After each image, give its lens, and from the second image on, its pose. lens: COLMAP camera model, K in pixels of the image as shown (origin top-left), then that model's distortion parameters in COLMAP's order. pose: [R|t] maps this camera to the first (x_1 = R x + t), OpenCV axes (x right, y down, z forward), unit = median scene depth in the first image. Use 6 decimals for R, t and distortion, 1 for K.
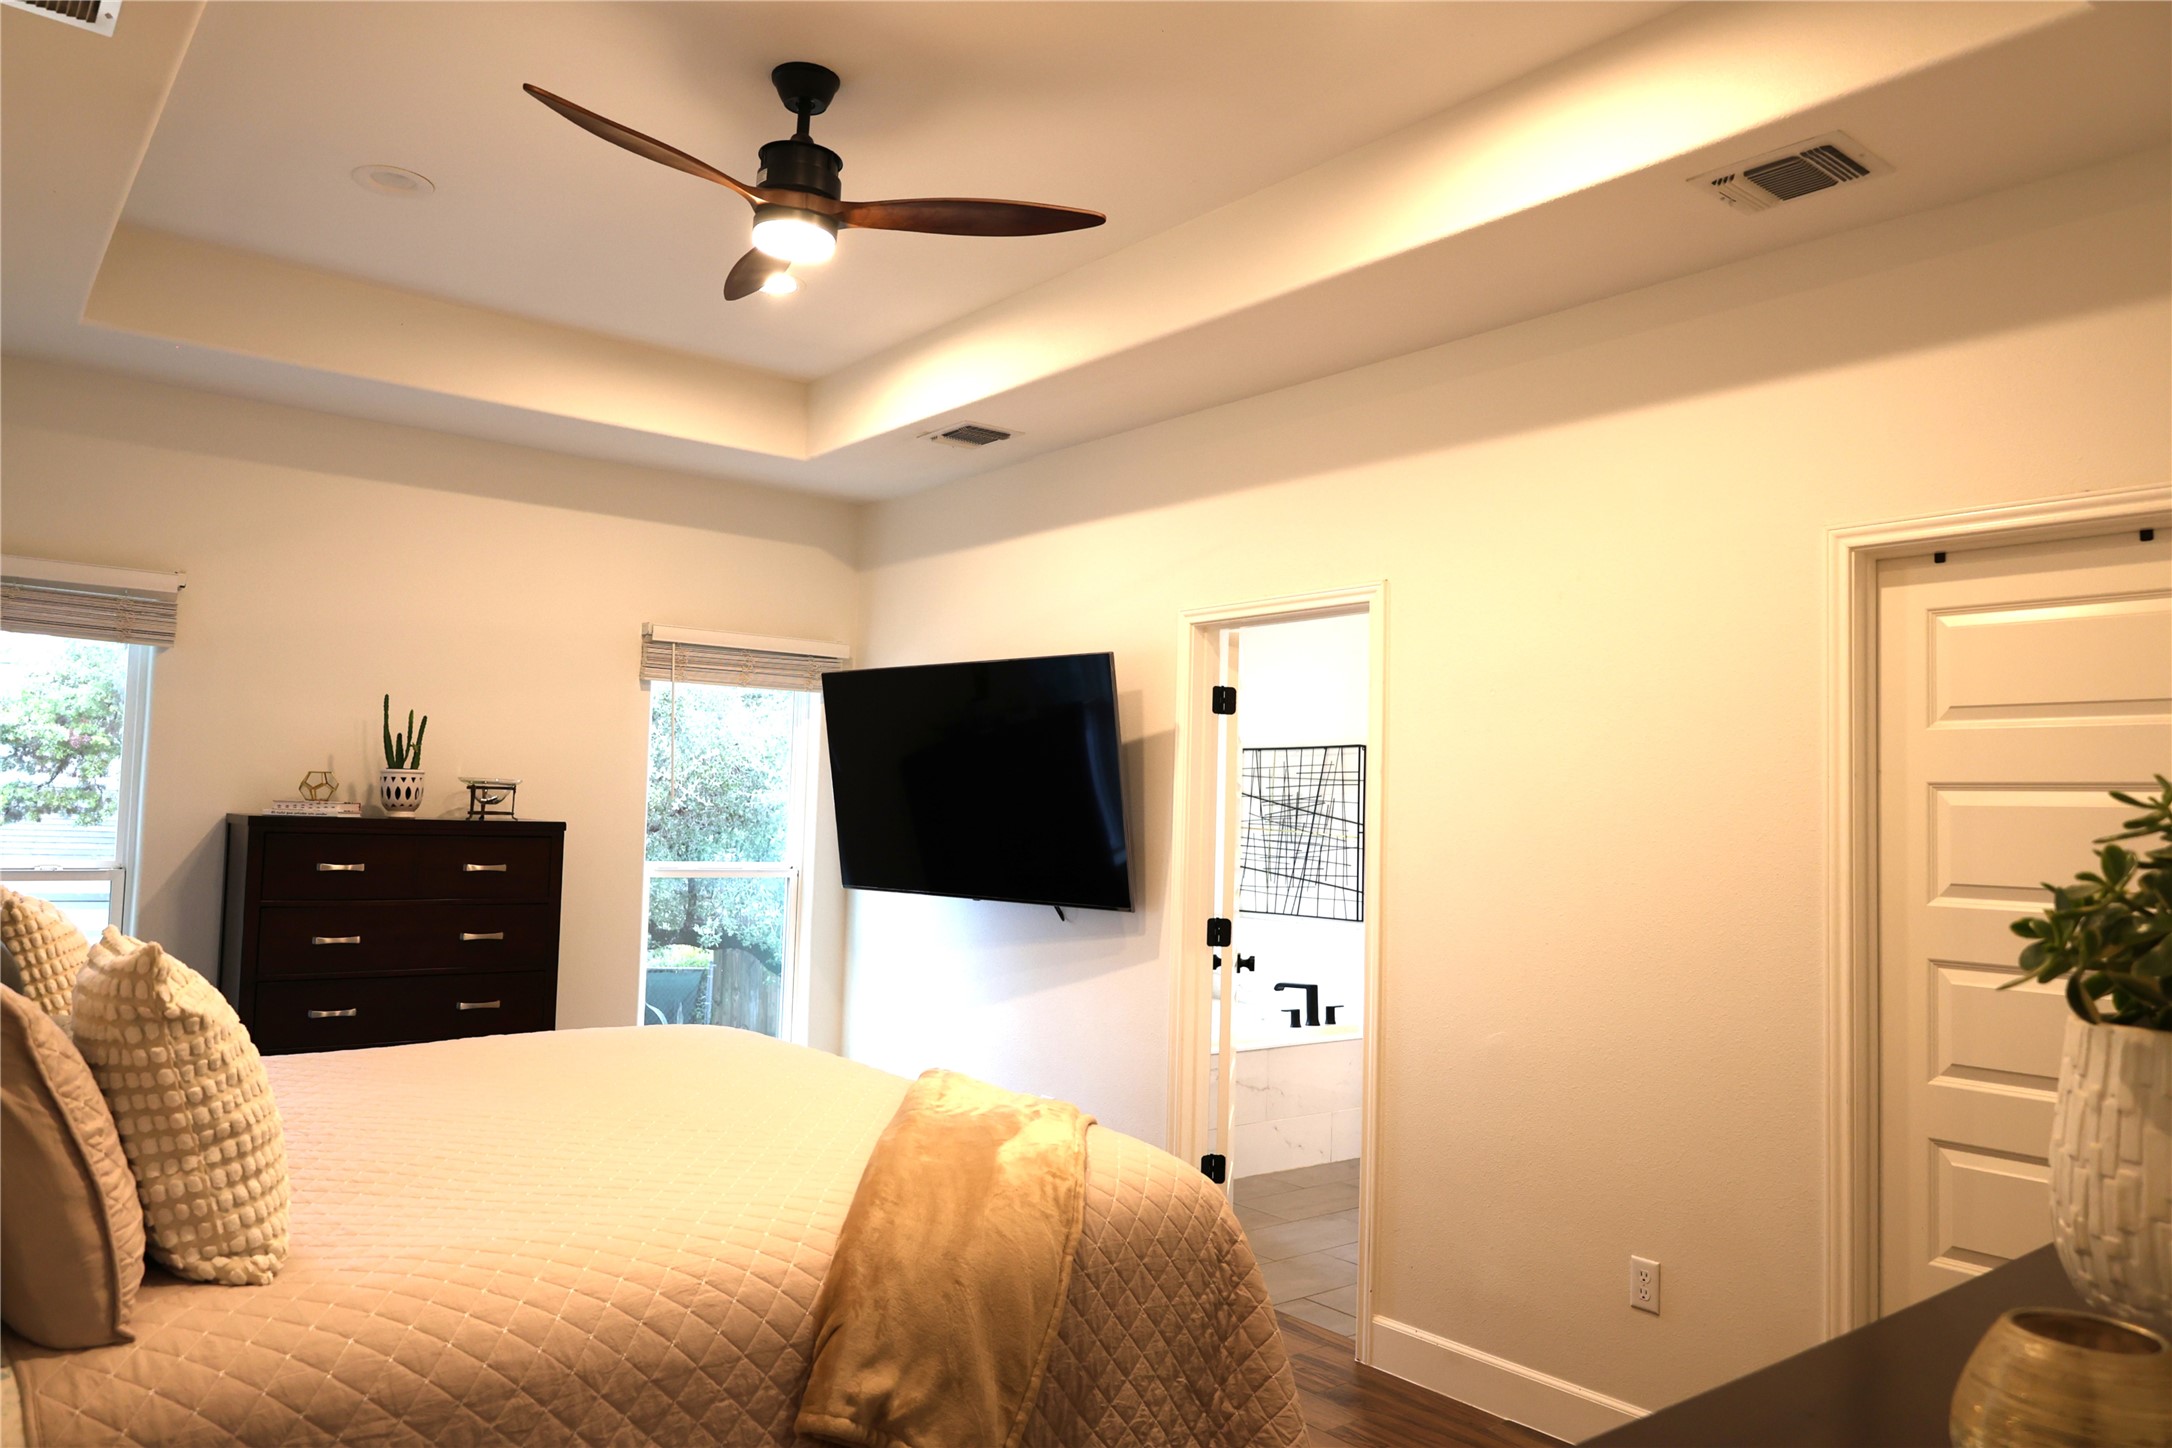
lens RADIAL K [[1487.1, 0, 1086.0], [0, 1487.1, 724.0], [0, 0, 1]] dist [-0.008990, -0.000038]
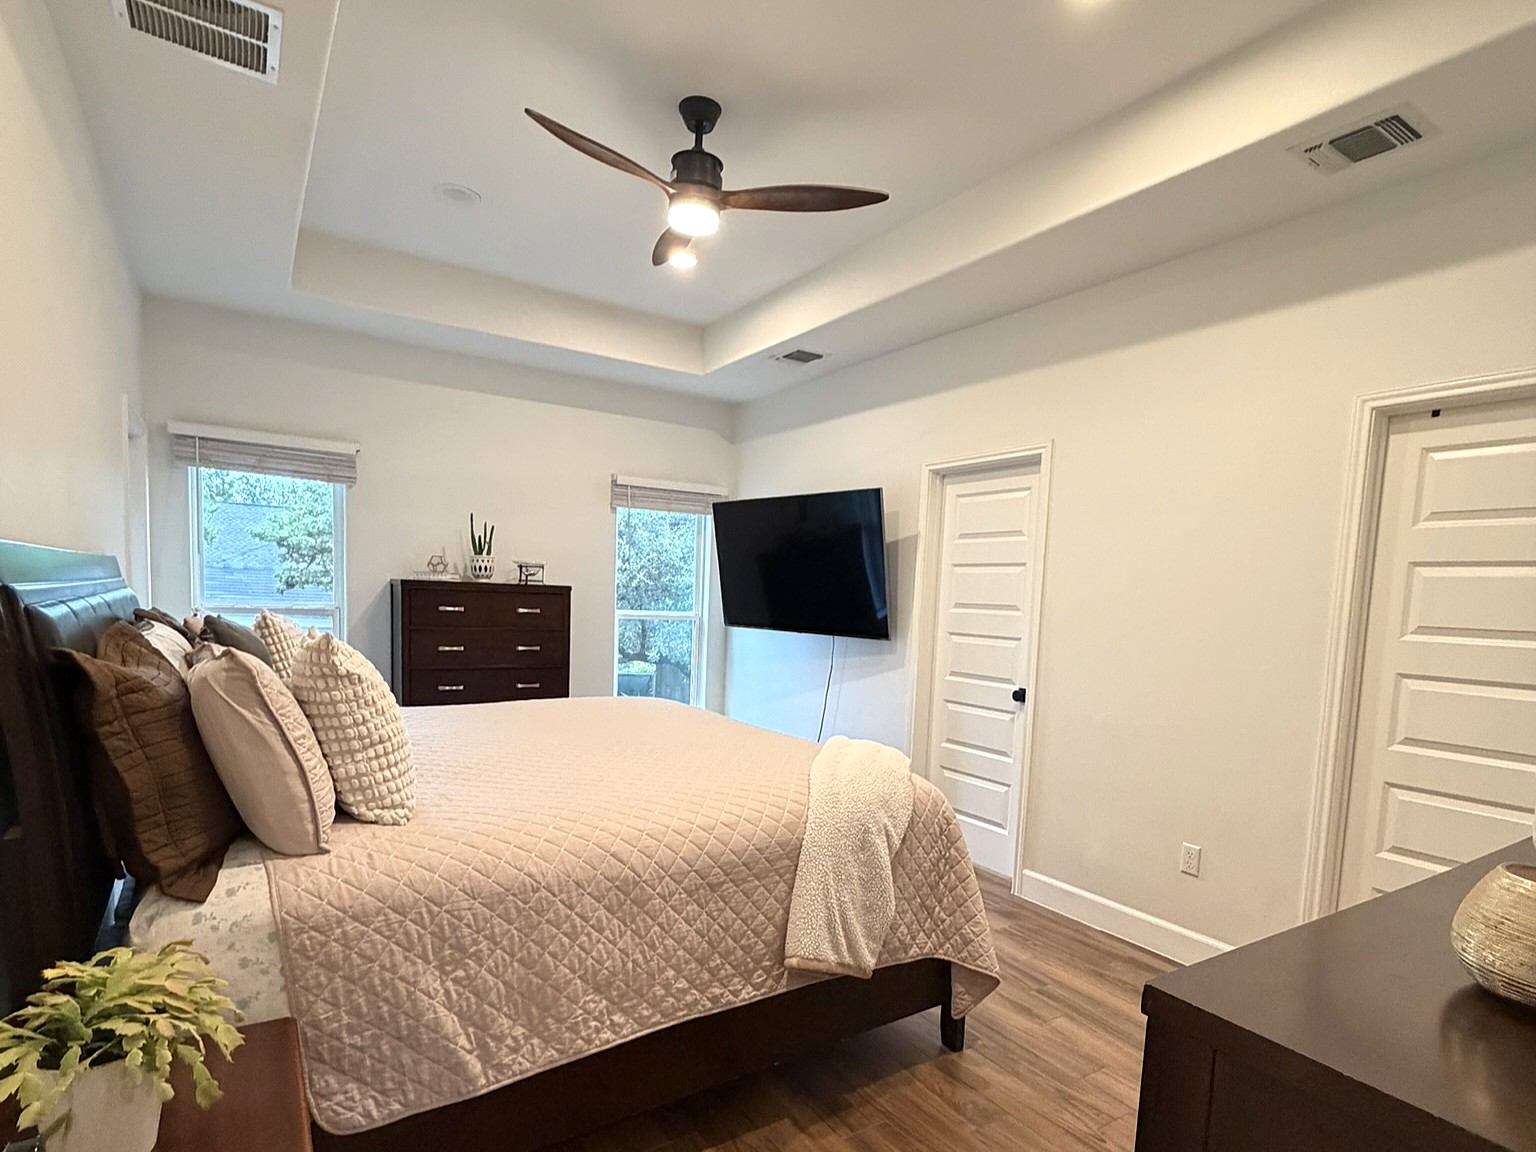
lens RADIAL K [[820.3, 0, 777.4], [0, 820.3, 664.2], [0, 0, 1]] dist [0.001150, -0.000117]
pose [[0.995128, 0.021519, -0.096215, -0.009502], [-0.007492, 0.989573, 0.143840, 0.025275], [0.098307, -0.142419, 0.984912, 0.060595]]
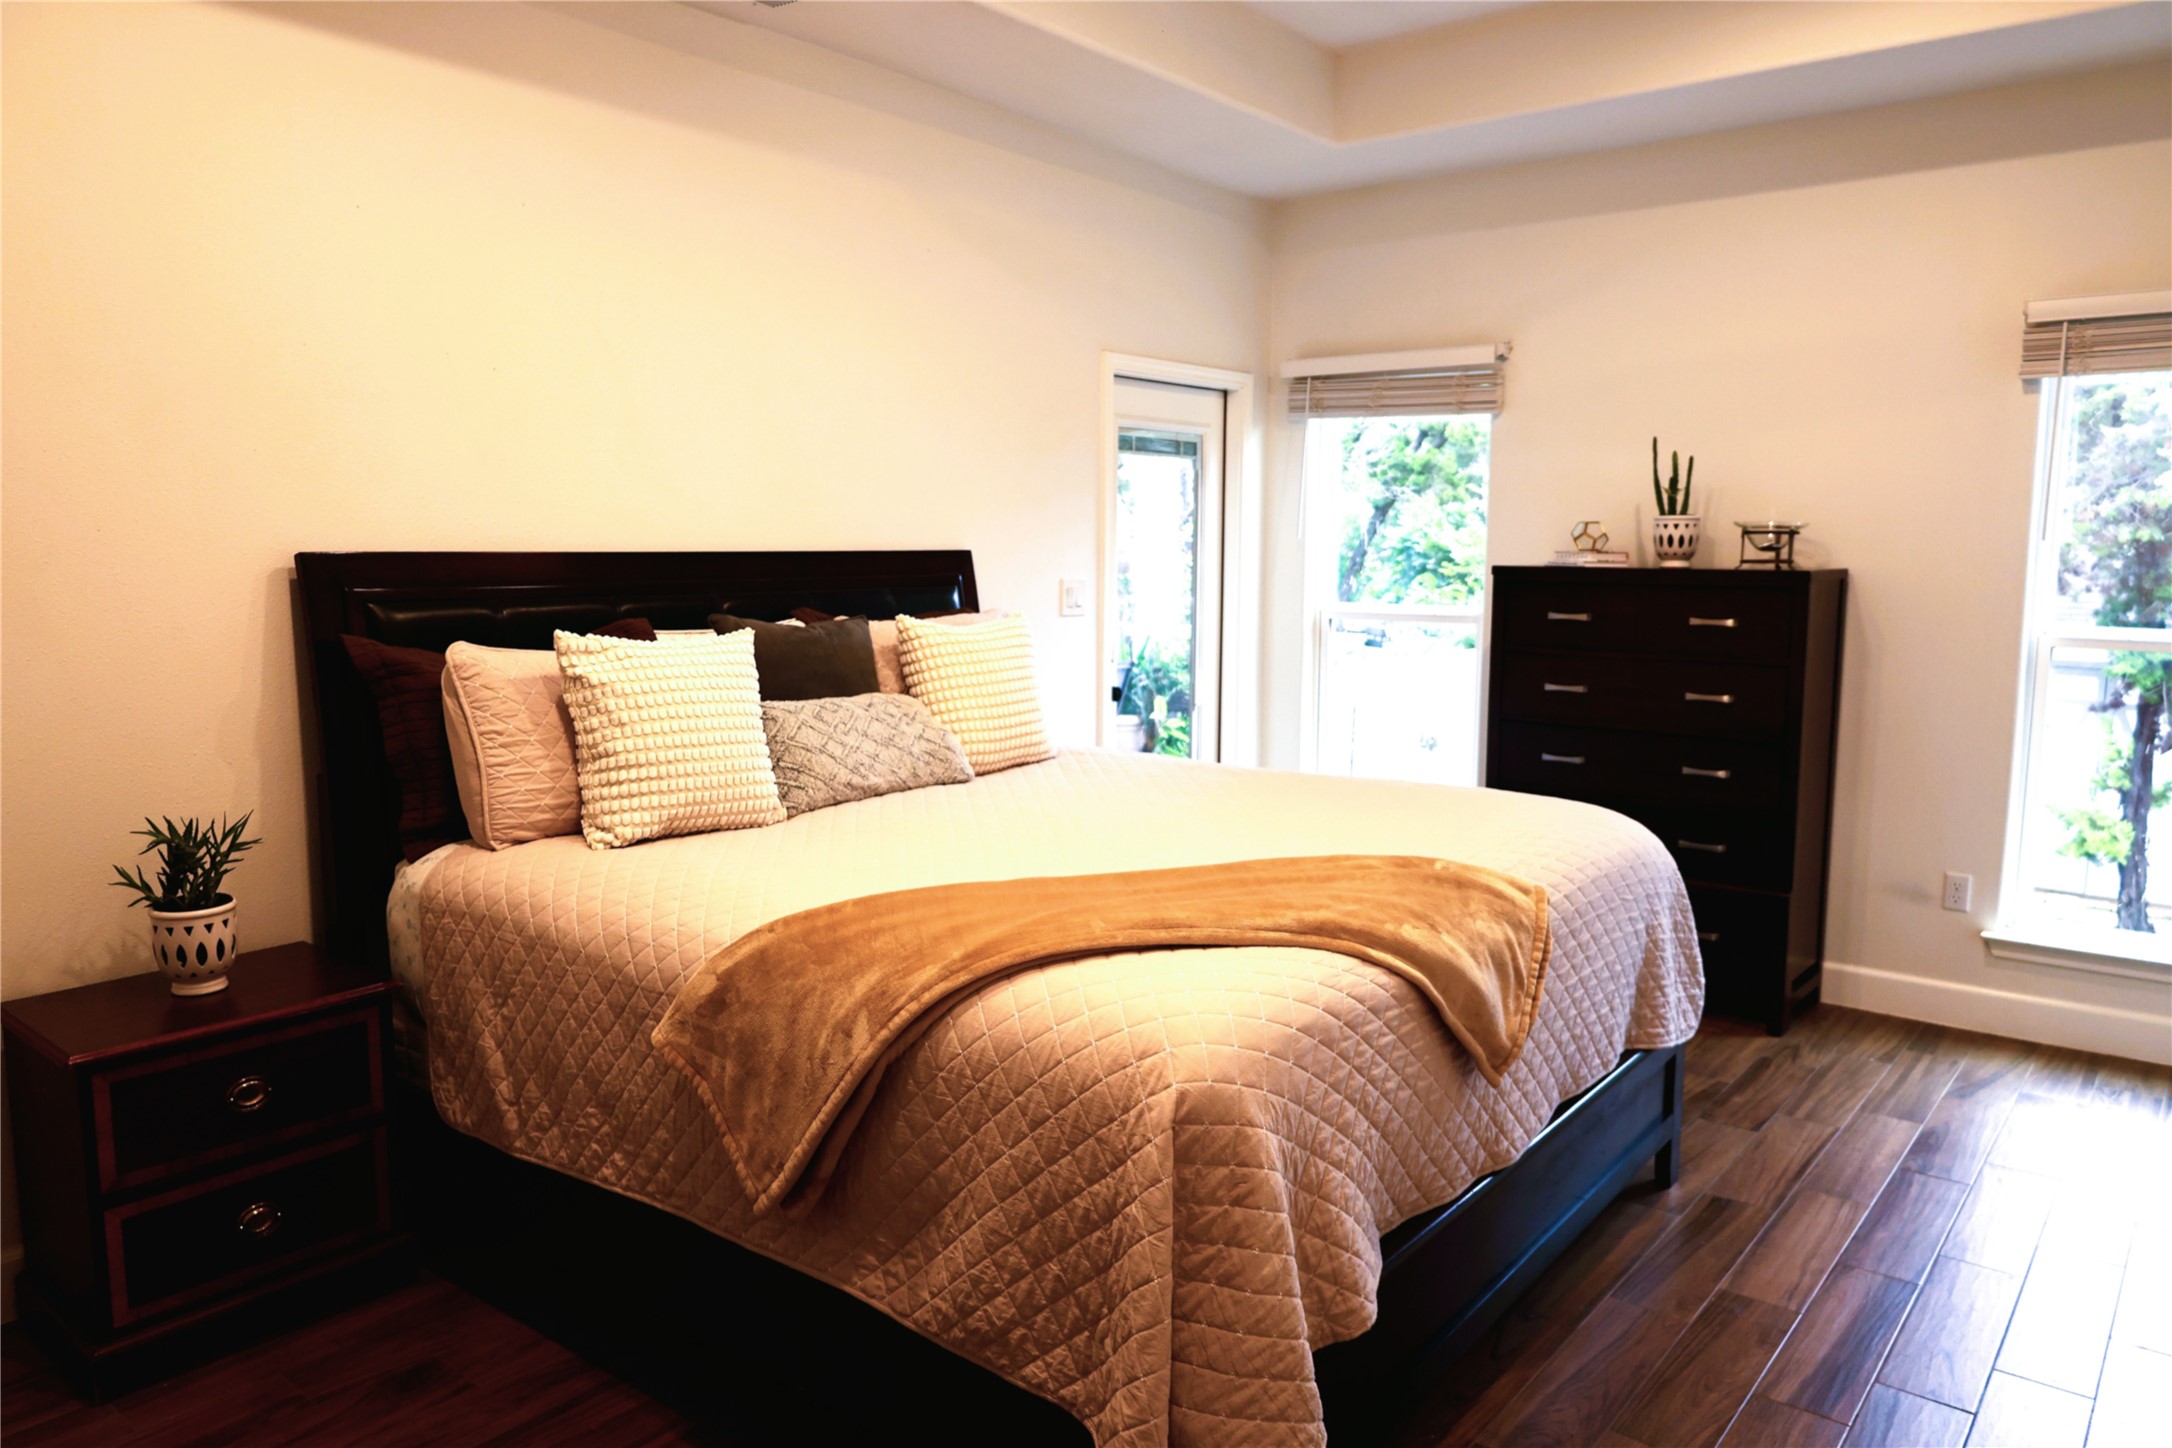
lens RADIAL K [[1487.1, 0, 1086.0], [0, 1487.1, 724.0], [0, 0, 1]] dist [-0.008990, -0.000038]
pose [[0.207251, 0.093206, -0.973838, 0.649017], [0.059888, 0.992375, 0.107725, 0.062615], [0.976453, -0.080647, 0.200089, 0.717964]]
